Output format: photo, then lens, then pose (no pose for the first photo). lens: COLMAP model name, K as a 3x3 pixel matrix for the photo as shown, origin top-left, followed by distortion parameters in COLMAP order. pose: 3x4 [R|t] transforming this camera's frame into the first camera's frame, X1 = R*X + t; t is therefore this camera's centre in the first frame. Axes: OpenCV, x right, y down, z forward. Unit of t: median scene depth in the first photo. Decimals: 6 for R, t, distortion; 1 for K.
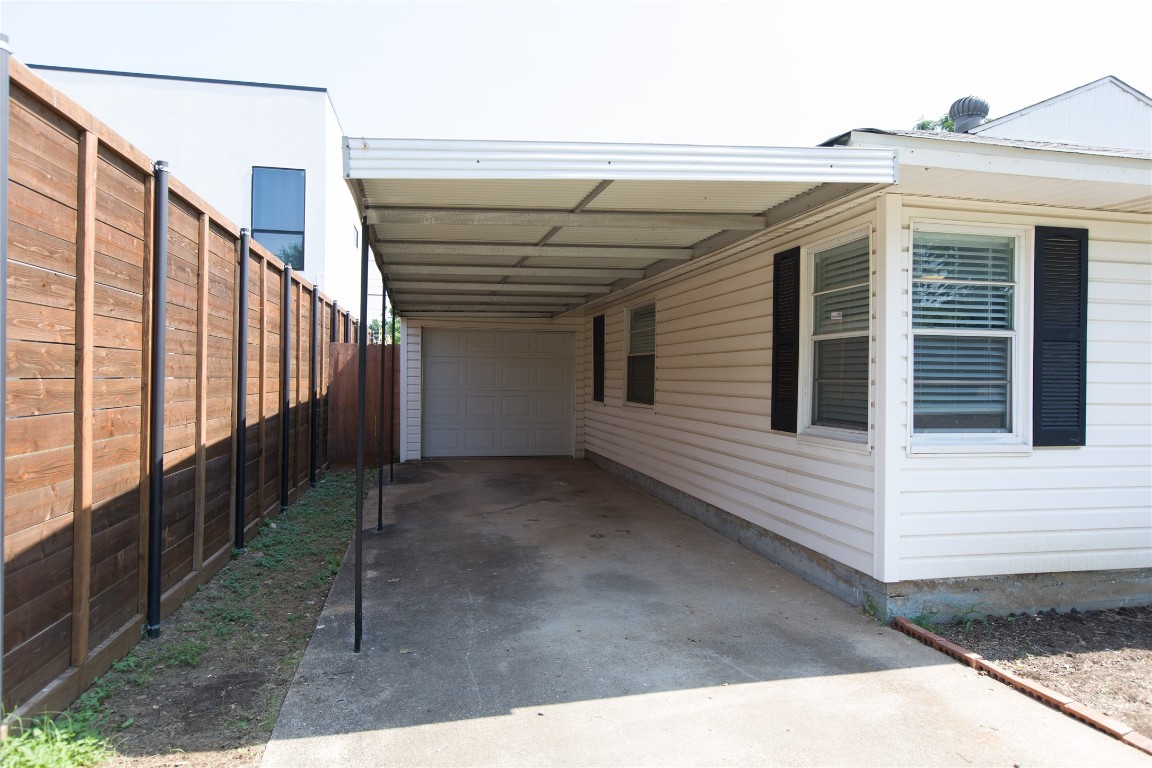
lens RADIAL K [[714.2, 0, 577.5], [0, 714.2, 379.4], [0, 0, 1]] dist [0.003071, 0.000166]
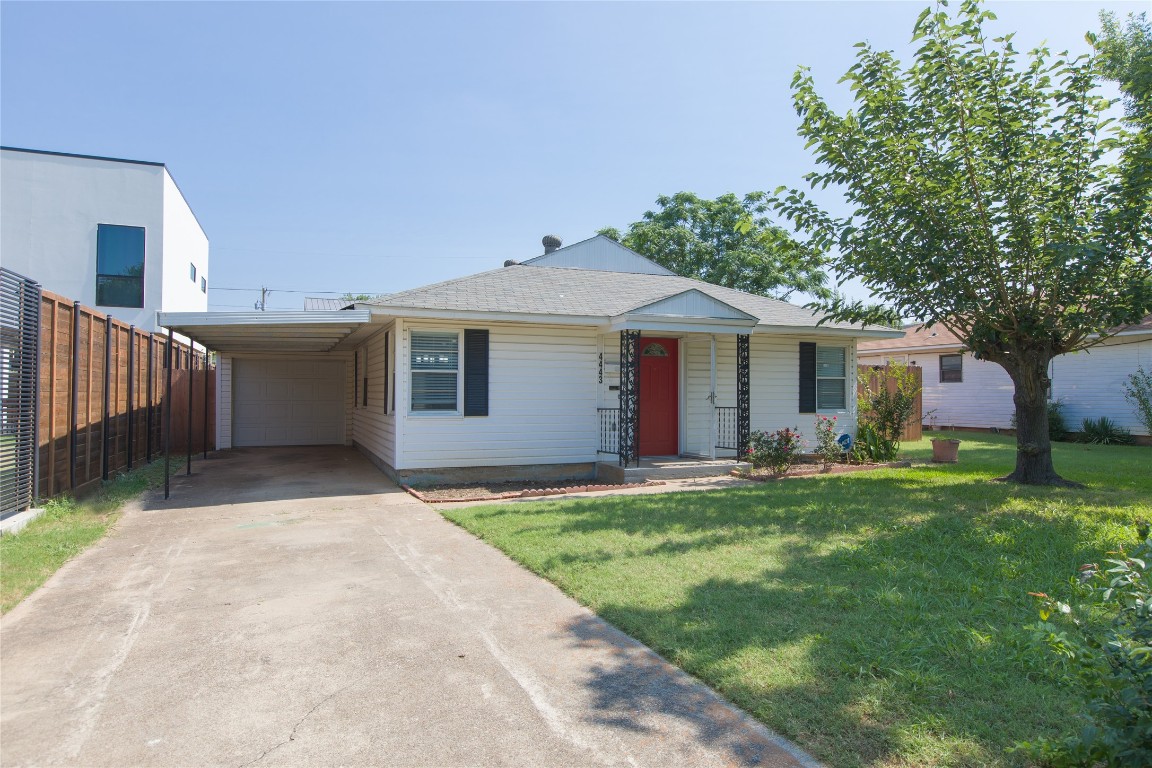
lens RADIAL K [[719.4, 0, 608.6], [0, 719.4, 379.7], [0, 0, 1]] dist [-0.003566, -0.000204]
pose [[0.978257, -0.004297, 0.207350, 0.511122], [0.008629, 0.999763, -0.019994, 0.017218], [-0.207215, 0.021349, 0.978062, -1.329090]]
